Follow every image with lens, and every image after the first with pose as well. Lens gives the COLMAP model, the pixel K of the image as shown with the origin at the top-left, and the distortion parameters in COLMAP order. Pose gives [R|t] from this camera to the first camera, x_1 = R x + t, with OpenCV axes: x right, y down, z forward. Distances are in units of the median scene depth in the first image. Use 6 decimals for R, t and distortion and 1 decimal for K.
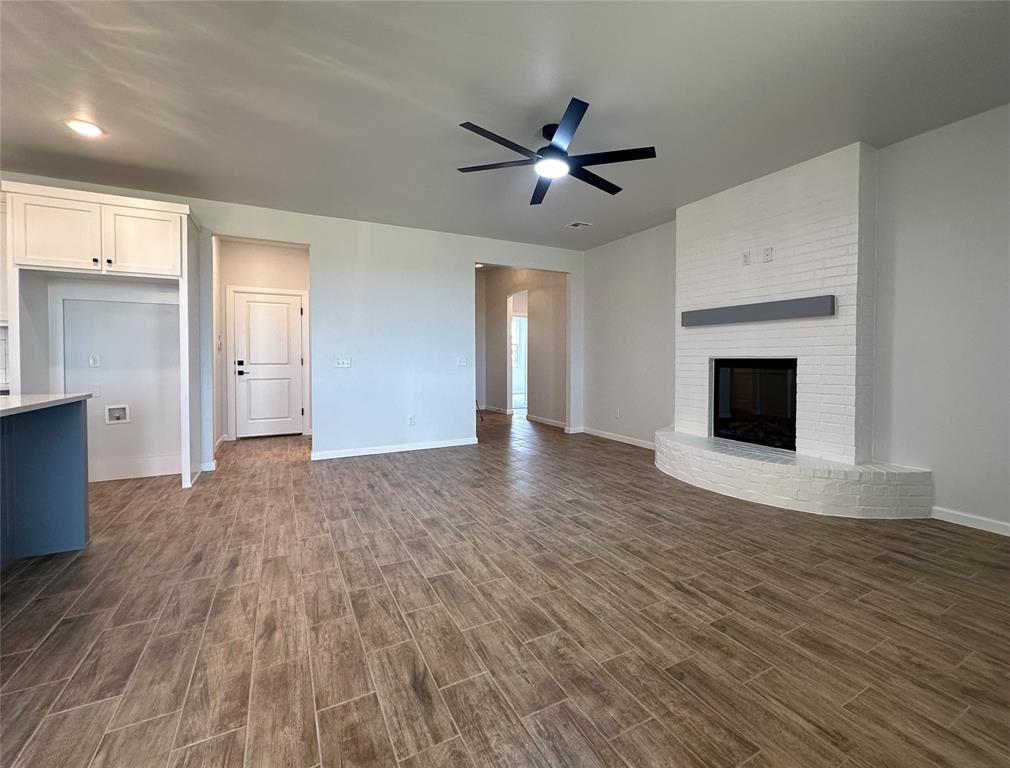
lens RADIAL K [[474.5, 0, 568.6], [0, 474.5, 361.4], [0, 0, 1]] dist [-0.001539, 0.000907]
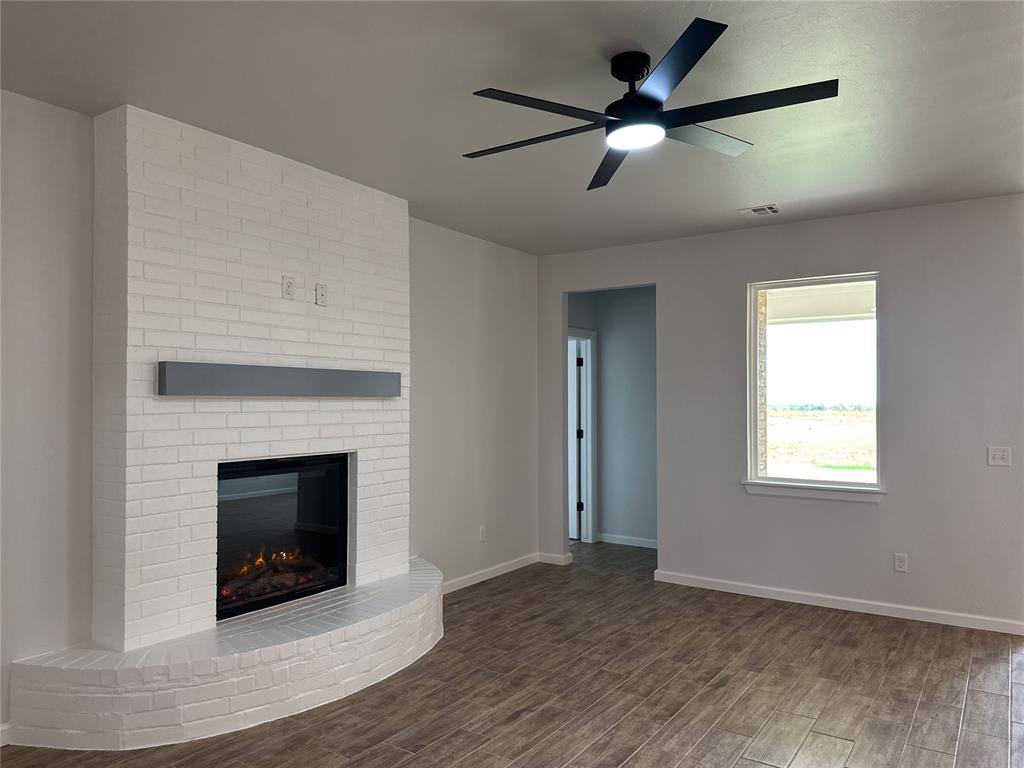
lens RADIAL K [[752.3, 0, 495.7], [0, 752.3, 390.1], [0, 0, 1]] dist [0.031523, -0.049268]
pose [[-0.408597, 0.012926, 0.912623, -0.761757], [0.005706, 0.999916, -0.011608, -0.103142], [-0.912697, 0.000465, -0.408637, 1.504562]]
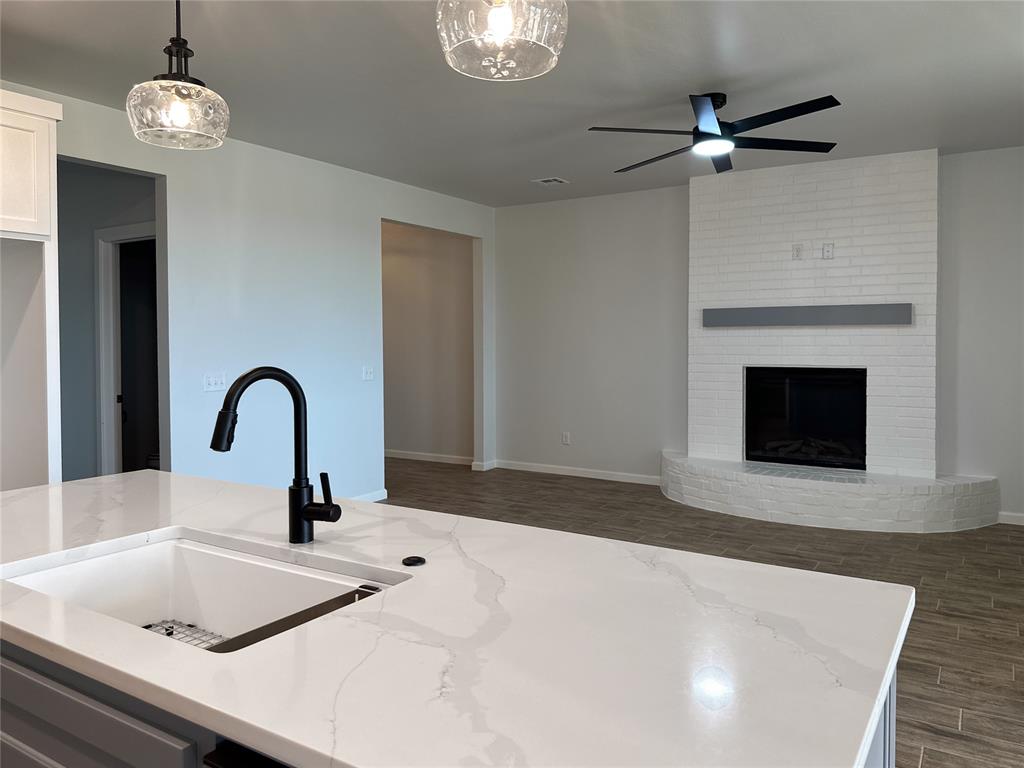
lens RADIAL K [[752.3, 0, 532.2], [0, 752.3, 350.0], [0, 0, 1]] dist [0.031523, -0.049268]
pose [[0.889475, -0.008980, 0.456895, -0.899041], [0.005966, 0.999950, 0.008040, -0.068857], [-0.456944, -0.004425, 0.889484, -0.005660]]
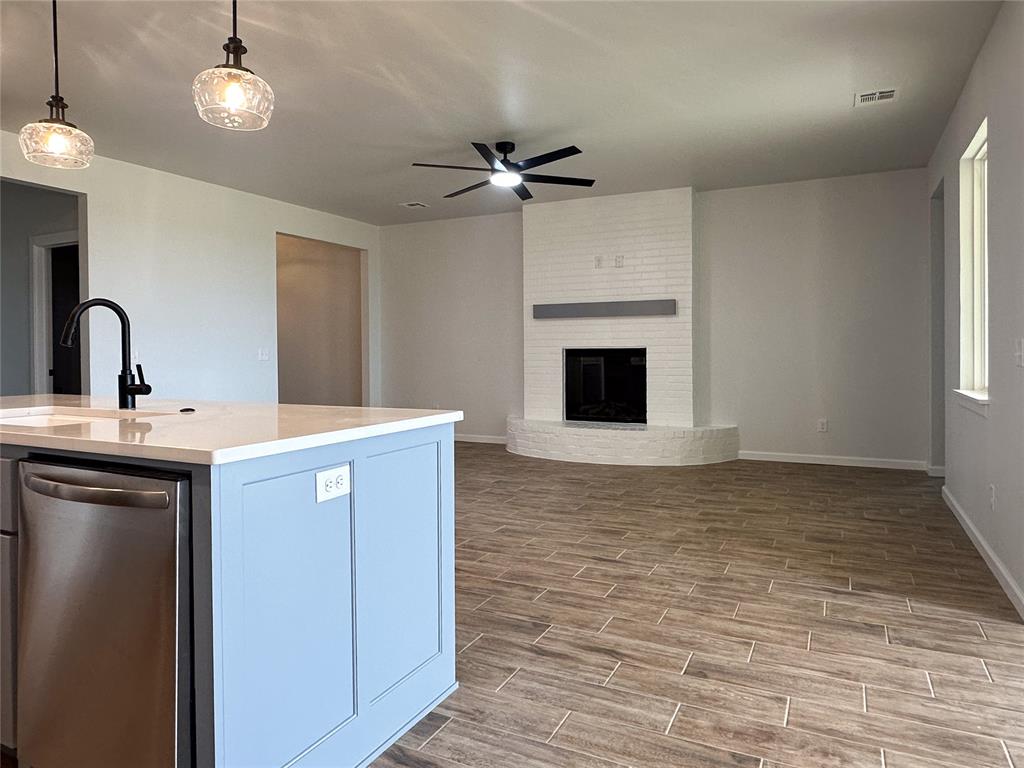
lens RADIAL K [[657.2, 0, 537.8], [0, 657.2, 353.2], [0, 0, 1]] dist [-0.004554, 0.008635]
pose [[0.835895, -0.008797, 0.548818, -0.825347], [0.012034, 0.999925, -0.002301, 0.009058], [-0.548757, 0.008528, 0.835939, -0.331236]]
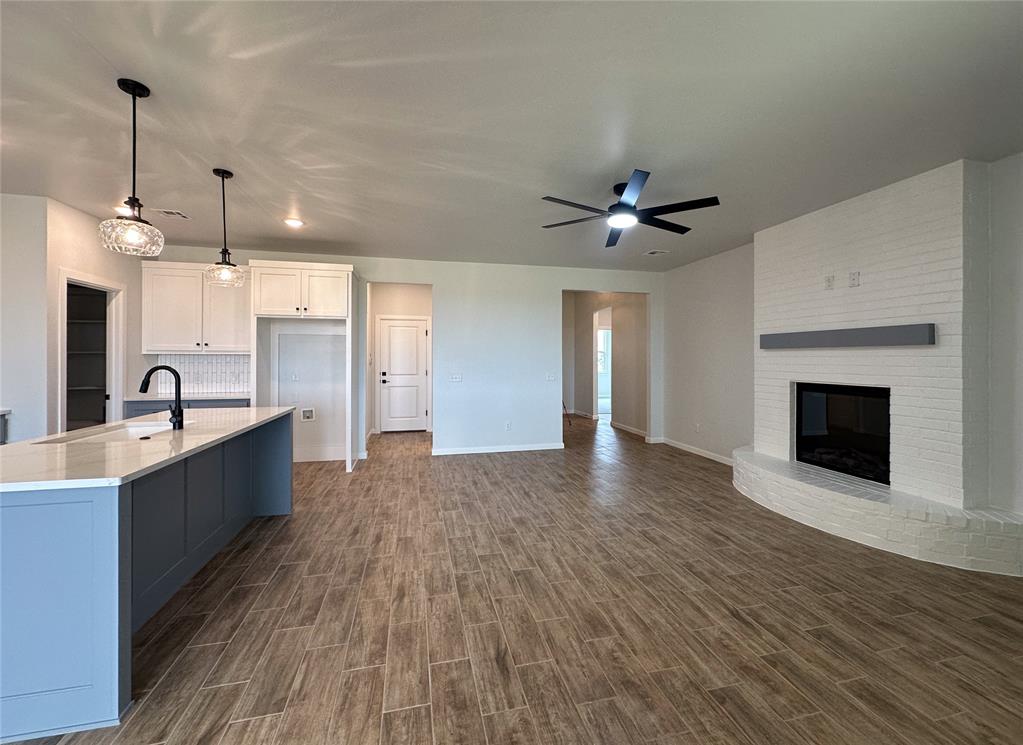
lens RADIAL K [[441.7, 0, 521.4], [0, 441.7, 352.5], [0, 0, 1]] dist [-0.002120, 0.001326]
pose [[0.954286, -0.000599, -0.298896, 0.049631], [-0.005376, 0.999802, -0.019166, -0.066859], [0.298848, 0.019897, 0.954093, -0.074921]]
